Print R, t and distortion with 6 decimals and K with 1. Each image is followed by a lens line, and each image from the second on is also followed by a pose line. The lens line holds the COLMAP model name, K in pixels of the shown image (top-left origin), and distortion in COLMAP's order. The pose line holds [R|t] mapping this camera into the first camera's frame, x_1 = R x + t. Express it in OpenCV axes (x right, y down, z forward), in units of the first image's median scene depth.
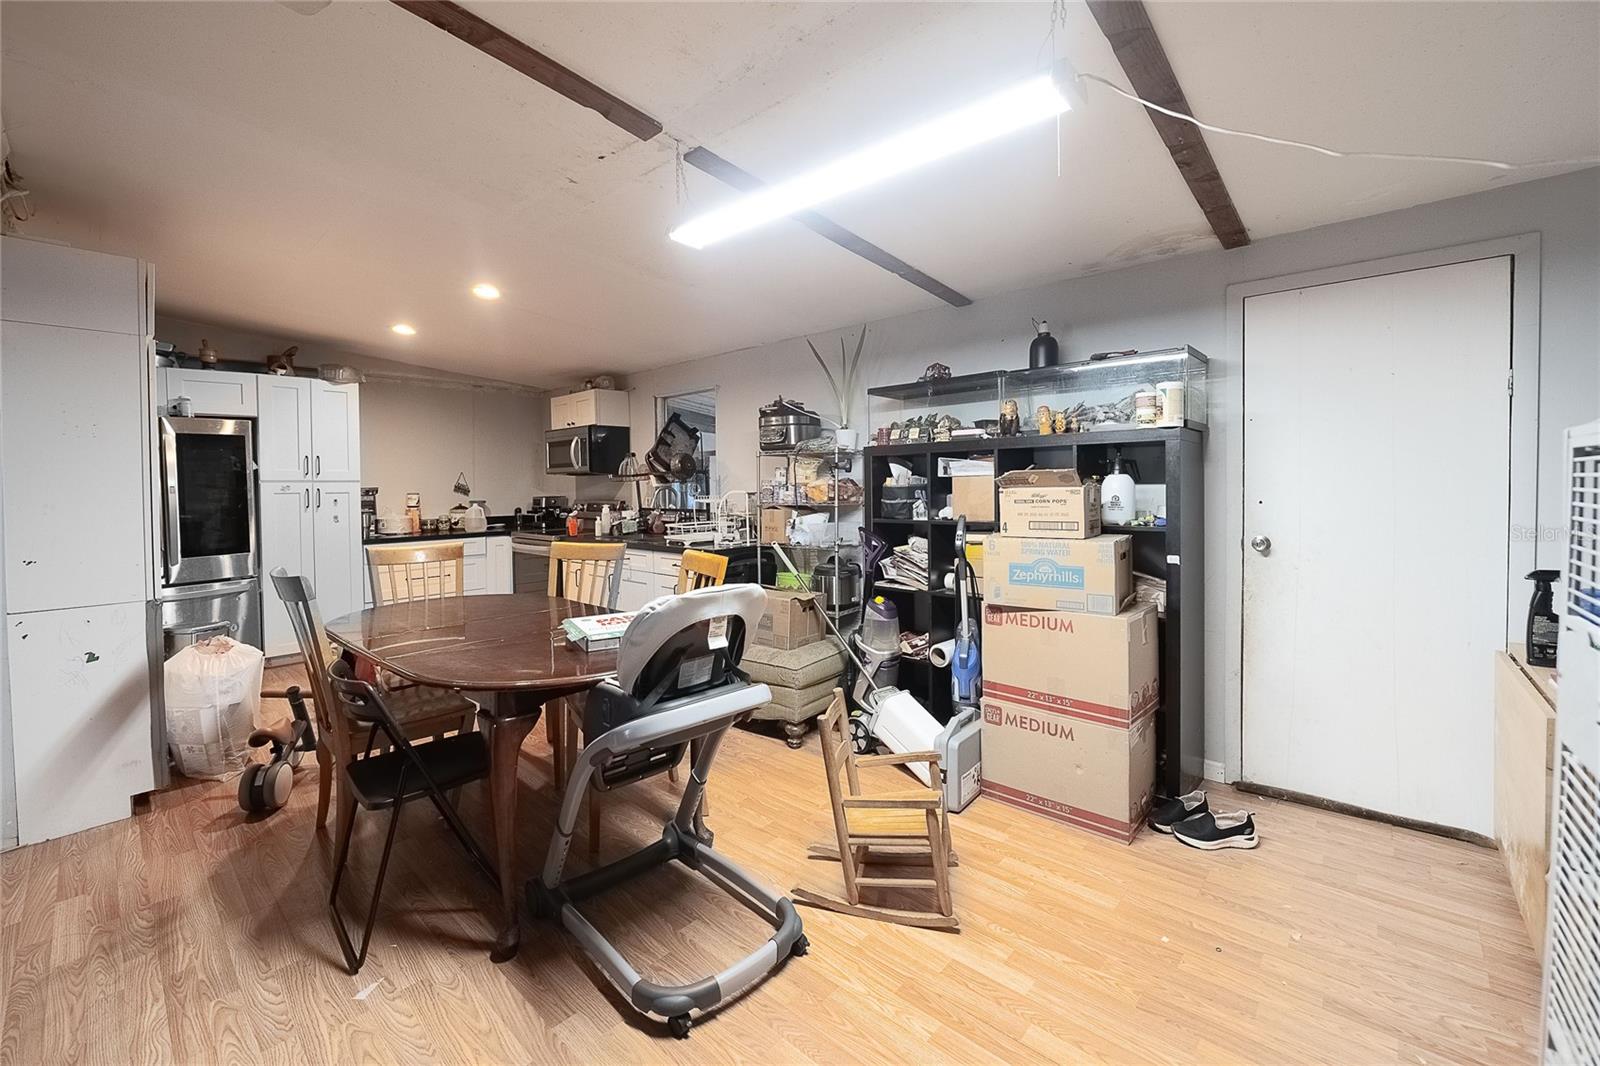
lens RADIAL K [[655.2, 0, 819.6], [0, 655.2, 497.7], [0, 0, 1]] dist [-0.002722, -0.000436]
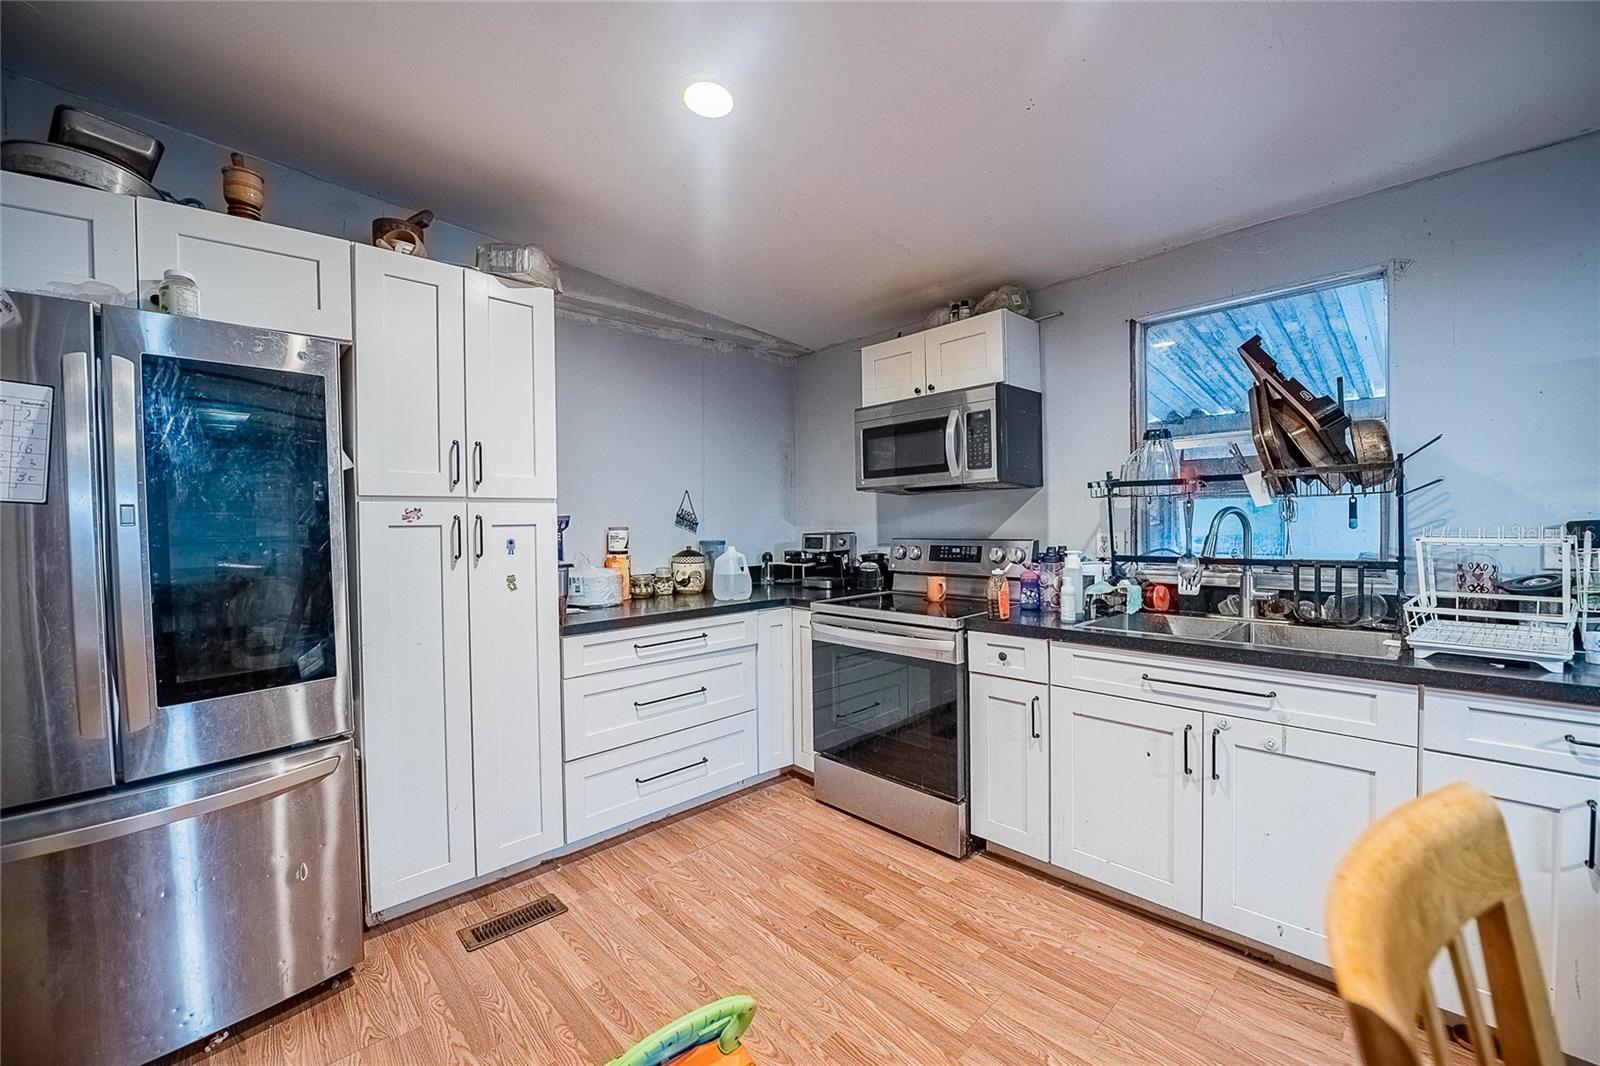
lens RADIAL K [[643.2, 0, 800.7], [0, 643.2, 532.5], [0, 0, 1]] dist [-0.018148, 0.000105]
pose [[0.996174, -0.005291, -0.087233, -0.483752], [0.004946, 0.999979, -0.004169, 0.000101], [0.087254, 0.003722, 0.996179, 0.555437]]
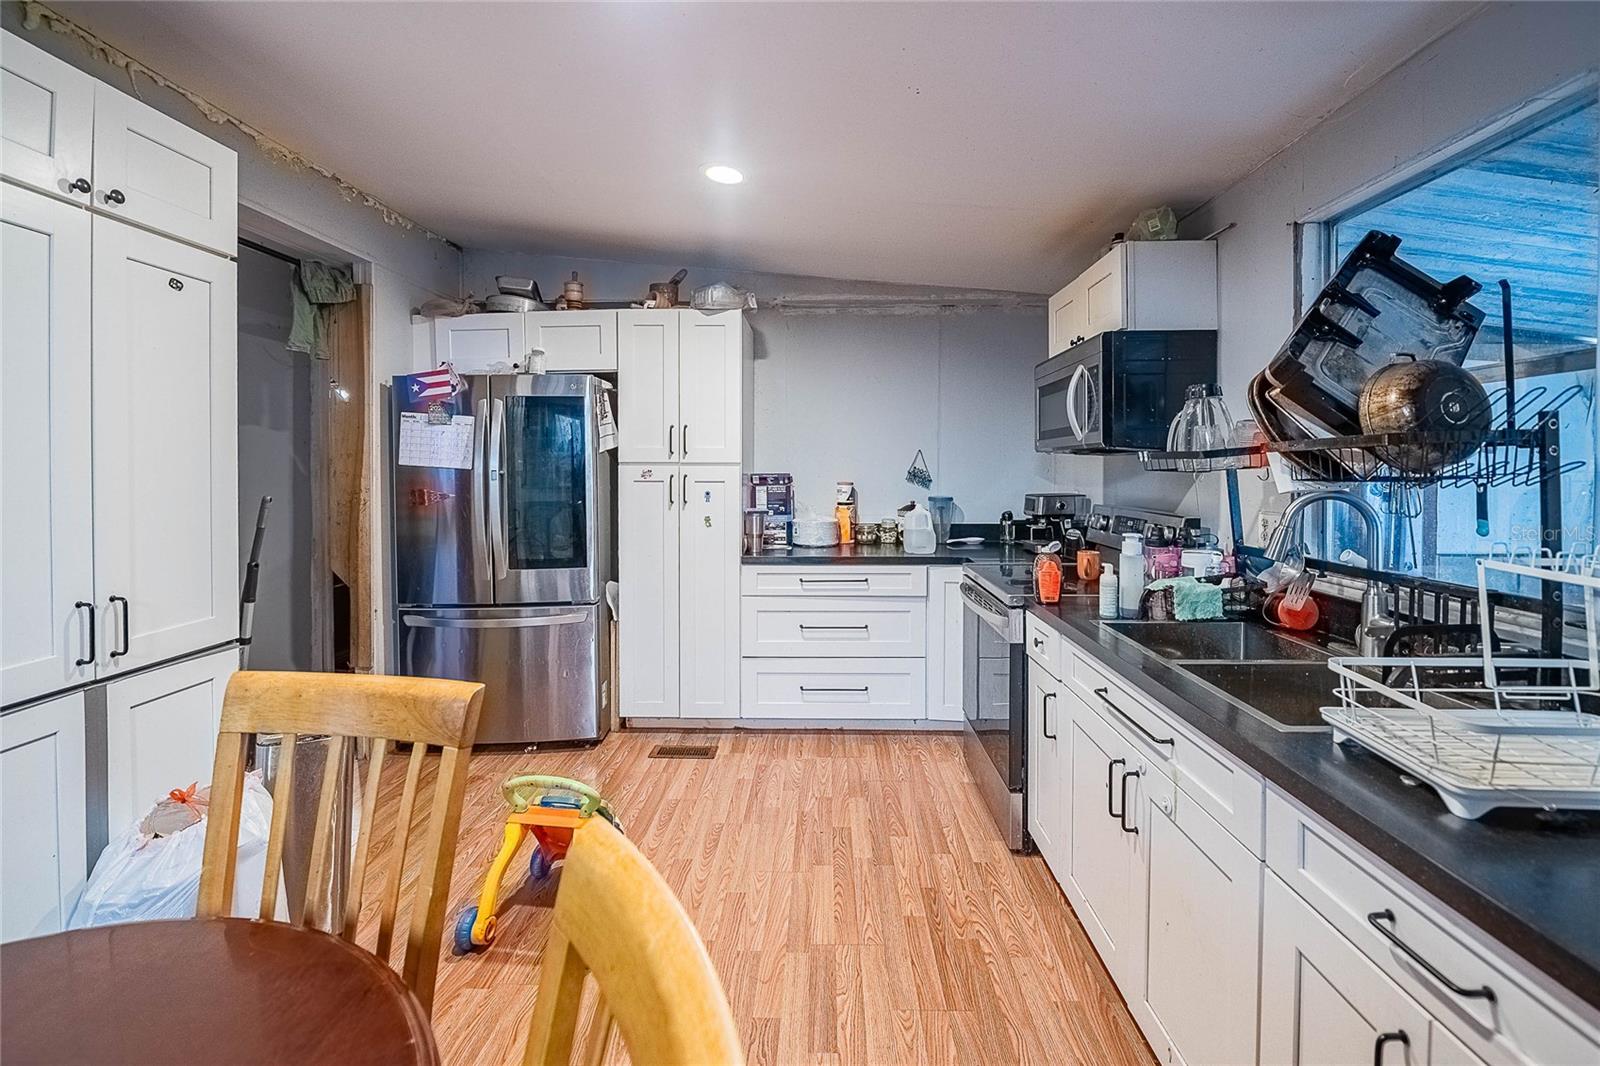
lens RADIAL K [[674.6, 0, 817.6], [0, 674.6, 476.3], [0, 0, 1]] dist [-0.009815, -0.001412]
pose [[0.647085, 0.021754, -0.762108, -0.153857], [-0.023698, 0.999684, 0.008415, -0.020432], [0.762050, 0.012616, 0.647396, 0.627143]]
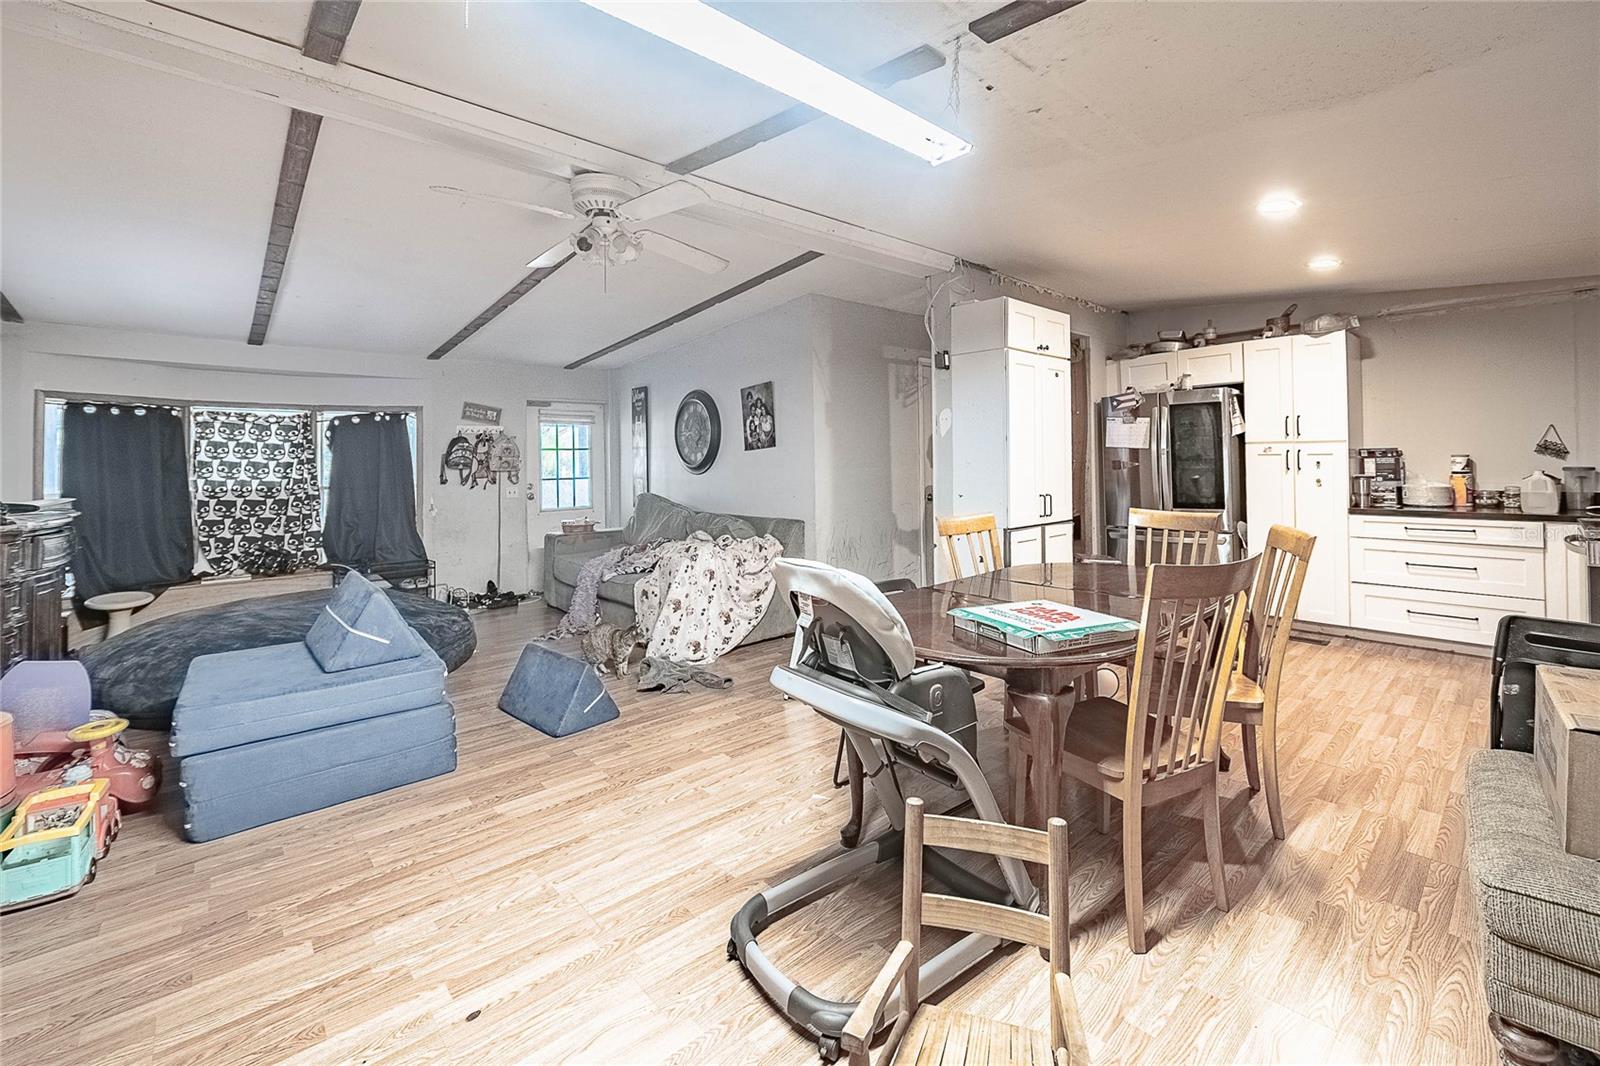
lens RADIAL K [[674.6, 0, 807.0], [0, 674.6, 449.8], [0, 0, 1]] dist [-0.009815, -0.001412]
pose [[-0.119231, -0.001948, -0.992865, 0.272811], [-0.006930, 0.999975, -0.001130, -0.007701], [0.992842, 0.006745, -0.119242, 0.384477]]
